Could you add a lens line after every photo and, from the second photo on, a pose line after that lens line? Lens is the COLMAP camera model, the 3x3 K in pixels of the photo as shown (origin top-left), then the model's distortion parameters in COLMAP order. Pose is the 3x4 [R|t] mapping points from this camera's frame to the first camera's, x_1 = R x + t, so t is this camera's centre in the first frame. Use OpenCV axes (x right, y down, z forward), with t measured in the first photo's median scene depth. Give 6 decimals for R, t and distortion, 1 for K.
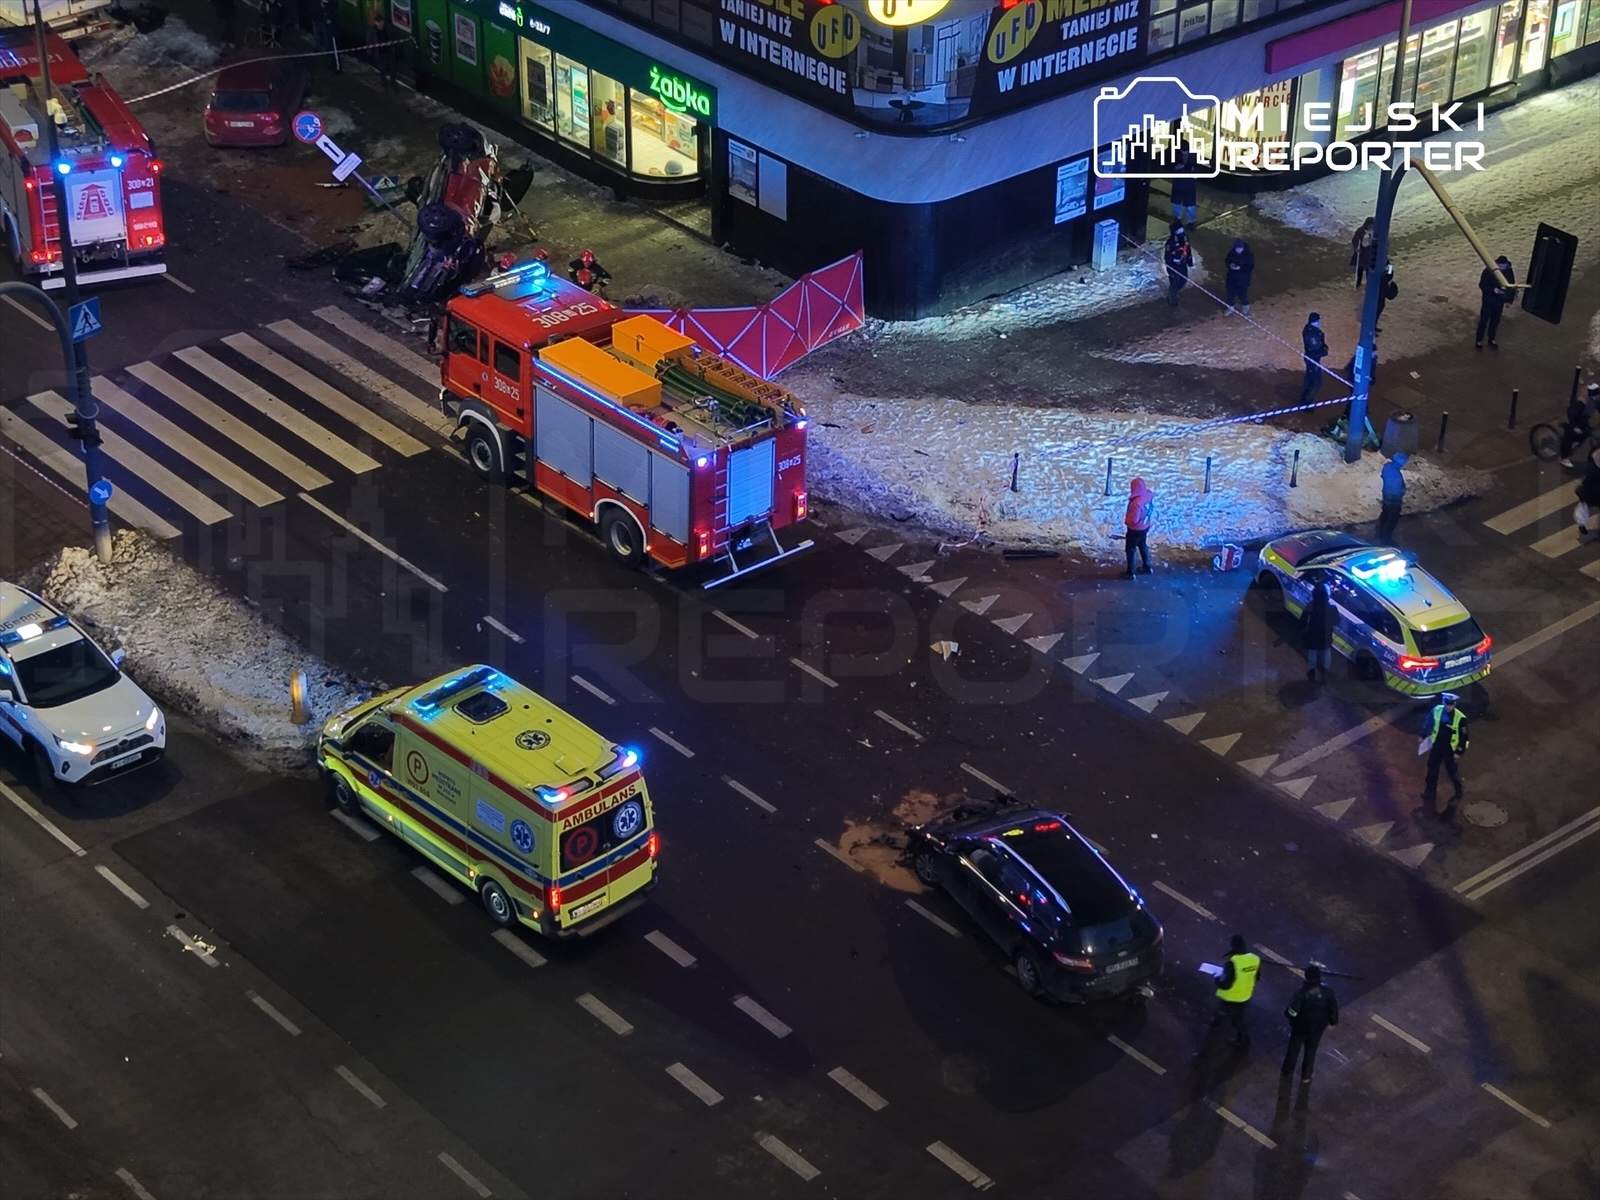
lens RADIAL K [[3169.9, 0, 800.0], [0, 3169.9, 600.0], [0, 0, 1]] dist [0.197042, -0.522870]
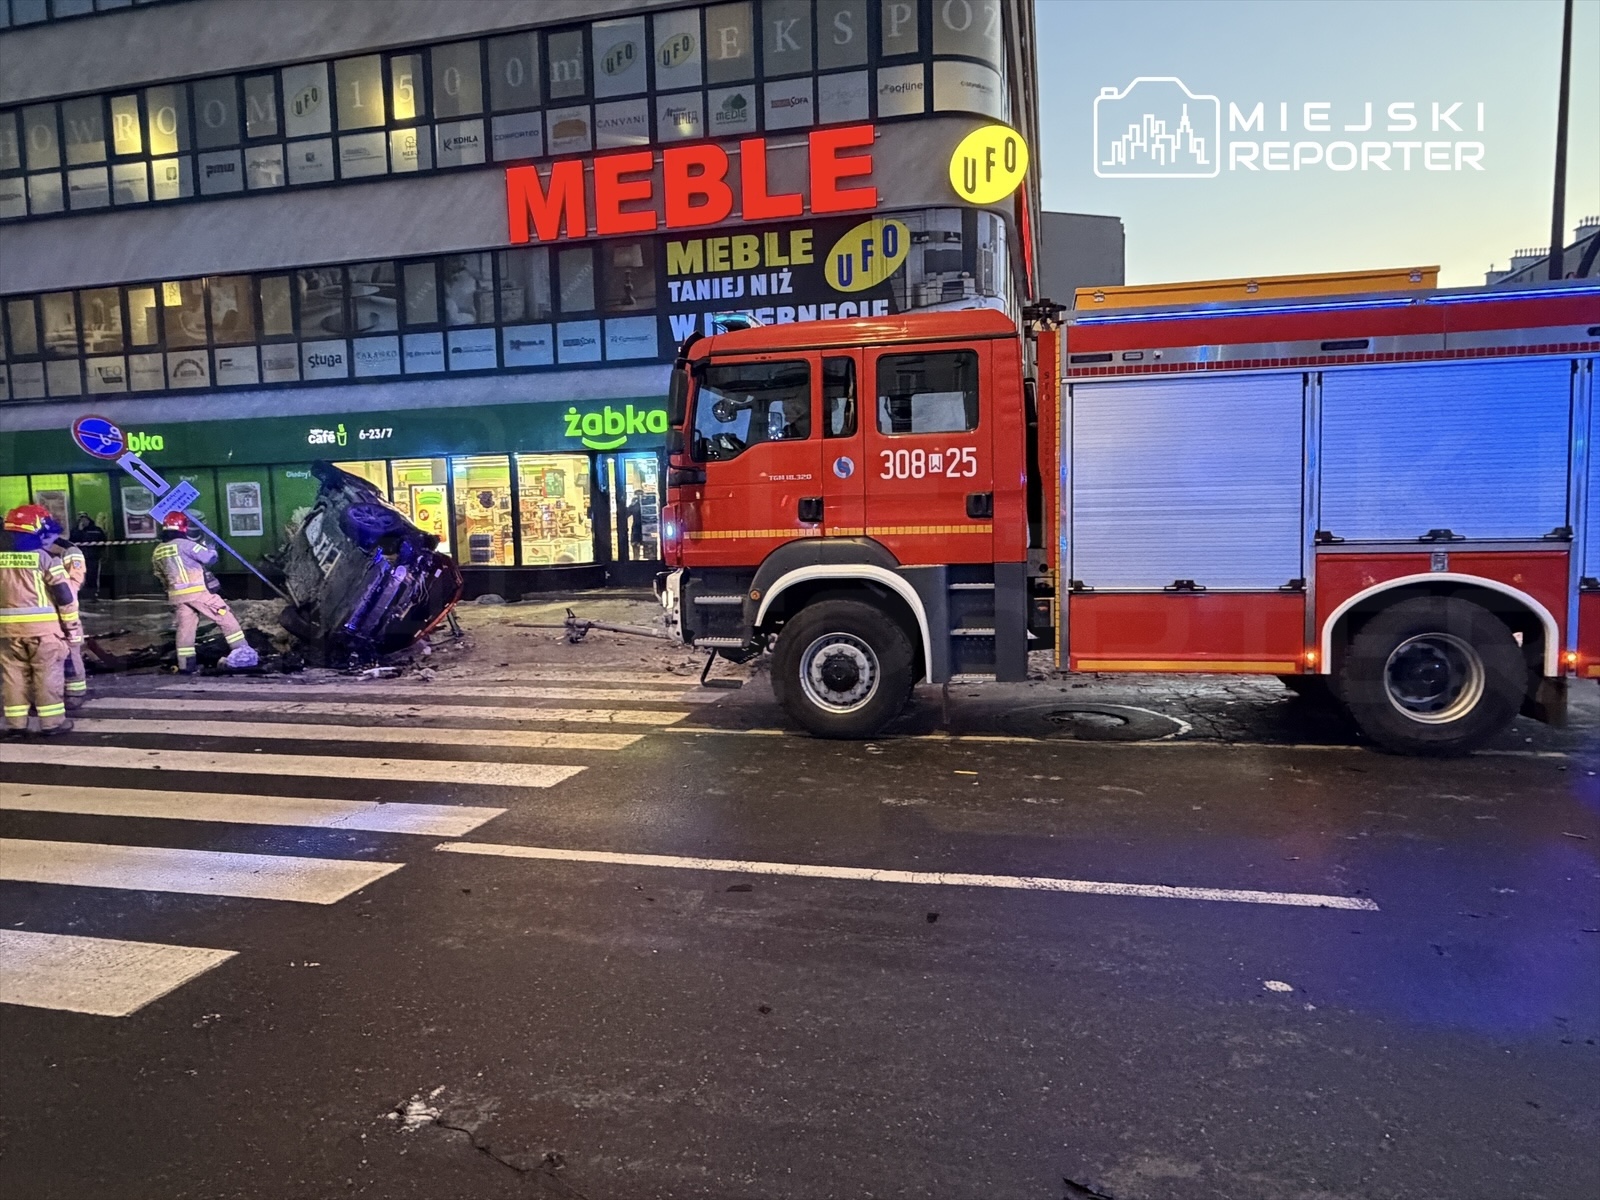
lens RADIAL K [[1024.8, 0, 800.0], [0, 1024.8, 600.0], [0, 0, 1]] dist [0.001341, -0.000843]
pose [[0.809583, -0.080828, 0.581414, -0.173403], [0.328030, 0.883685, -0.333913, -0.010527], [-0.486797, 0.461052, 0.741930, 0.857048]]
